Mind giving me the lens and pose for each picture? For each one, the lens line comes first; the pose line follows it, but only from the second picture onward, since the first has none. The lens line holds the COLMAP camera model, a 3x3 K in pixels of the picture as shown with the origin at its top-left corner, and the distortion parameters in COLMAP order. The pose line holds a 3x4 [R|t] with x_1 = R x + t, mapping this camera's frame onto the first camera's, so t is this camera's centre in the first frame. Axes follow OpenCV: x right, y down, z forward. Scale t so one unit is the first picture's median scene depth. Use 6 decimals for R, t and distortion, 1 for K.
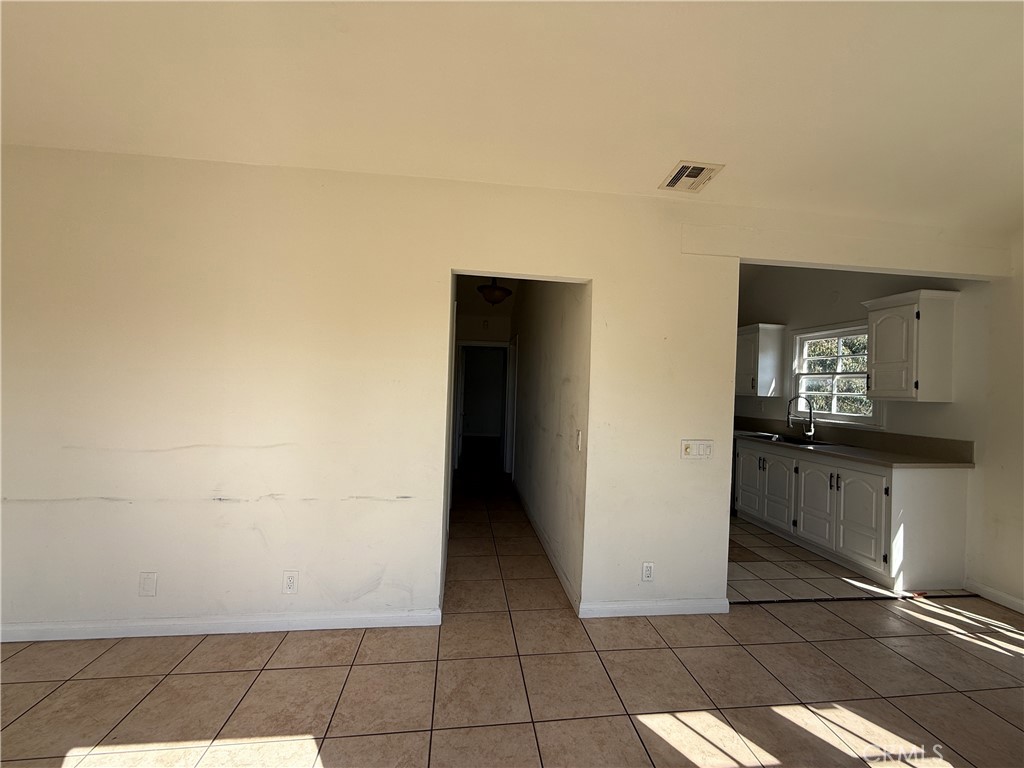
lens RADIAL K [[407.7, 0, 510.9], [0, 407.7, 385.0], [0, 0, 1]] dist [-0.000107, -0.000077]
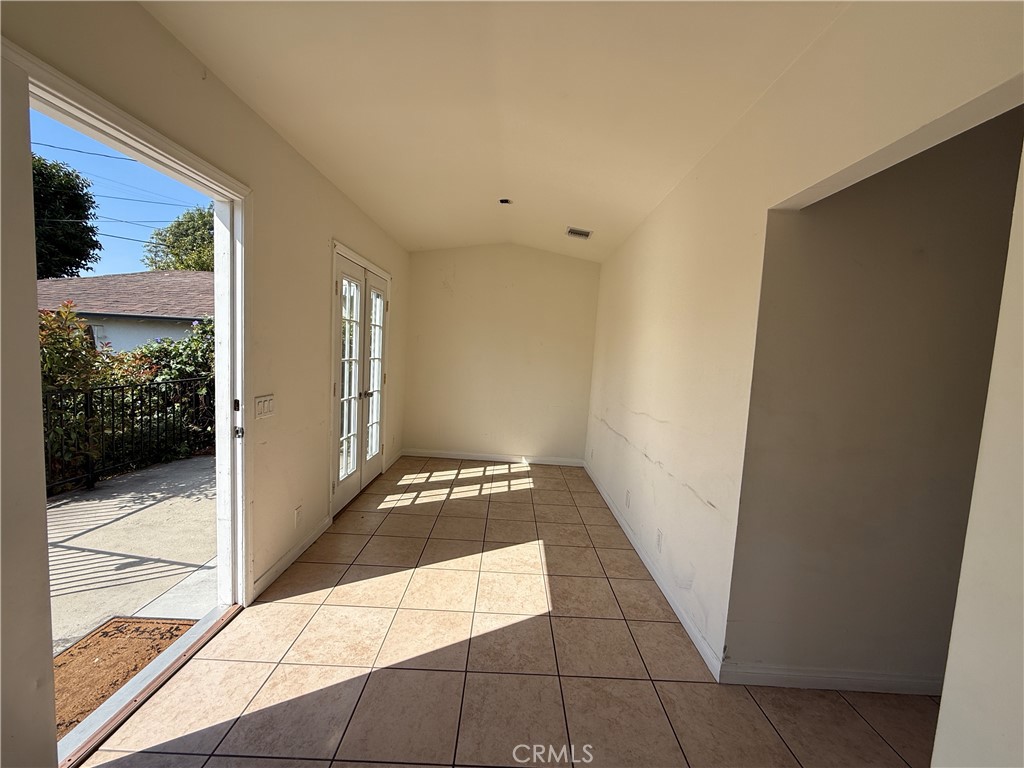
lens RADIAL K [[407.7, 0, 510.9], [0, 407.7, 385.0], [0, 0, 1]] dist [-0.000107, -0.000077]
pose [[-0.120192, 0.044162, -0.991768, 0.959548], [-0.056886, 0.997062, 0.051292, 0.010571], [0.991119, 0.062582, -0.117327, 1.032210]]
